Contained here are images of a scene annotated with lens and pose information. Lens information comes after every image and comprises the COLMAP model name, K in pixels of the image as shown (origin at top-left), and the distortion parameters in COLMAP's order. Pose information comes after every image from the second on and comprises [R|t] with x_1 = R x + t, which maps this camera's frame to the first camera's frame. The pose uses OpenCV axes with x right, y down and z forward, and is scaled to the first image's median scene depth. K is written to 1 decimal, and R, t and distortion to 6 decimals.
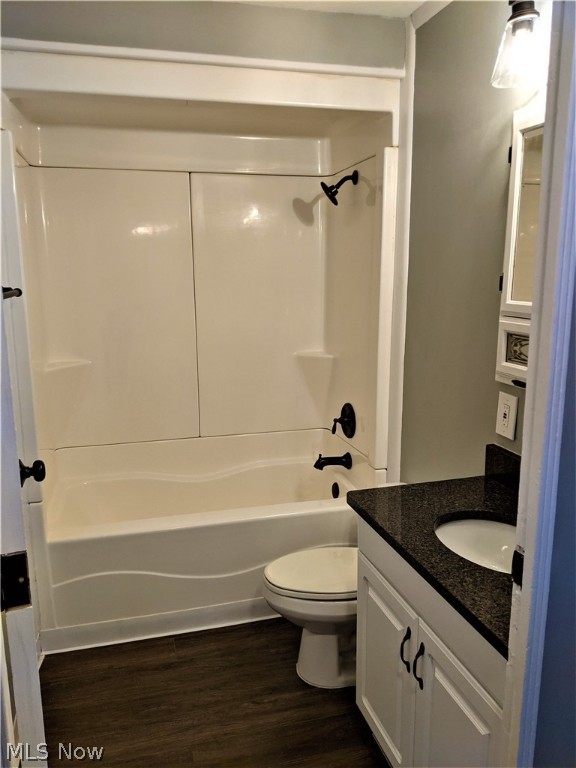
lens RADIAL K [[602.4, 0, 288.0], [0, 602.4, 384.0], [0, 0, 1]] dist [0.013958, 0.001312]
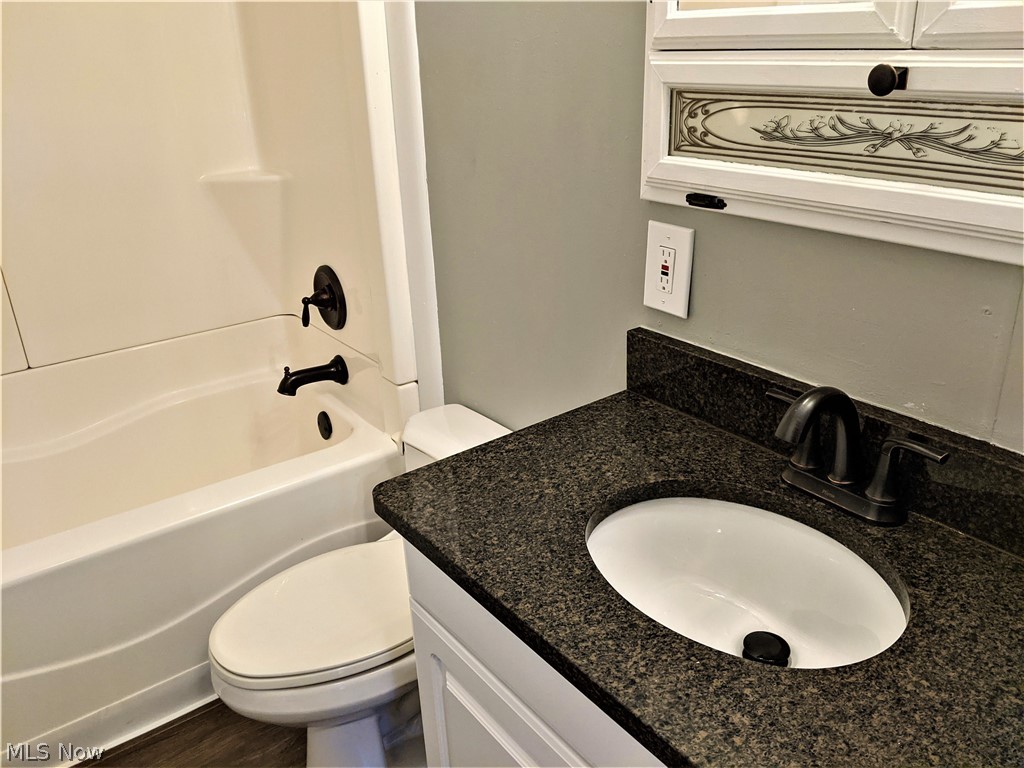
lens RADIAL K [[713.7, 0, 512.0], [0, 713.7, 384.0], [0, 0, 1]] dist [0.000872, -0.001549]
pose [[0.924976, -0.169221, 0.340269, 0.028605], [0.085872, 0.965298, 0.246627, -0.011761], [-0.370195, -0.198905, 0.907410, 0.484713]]
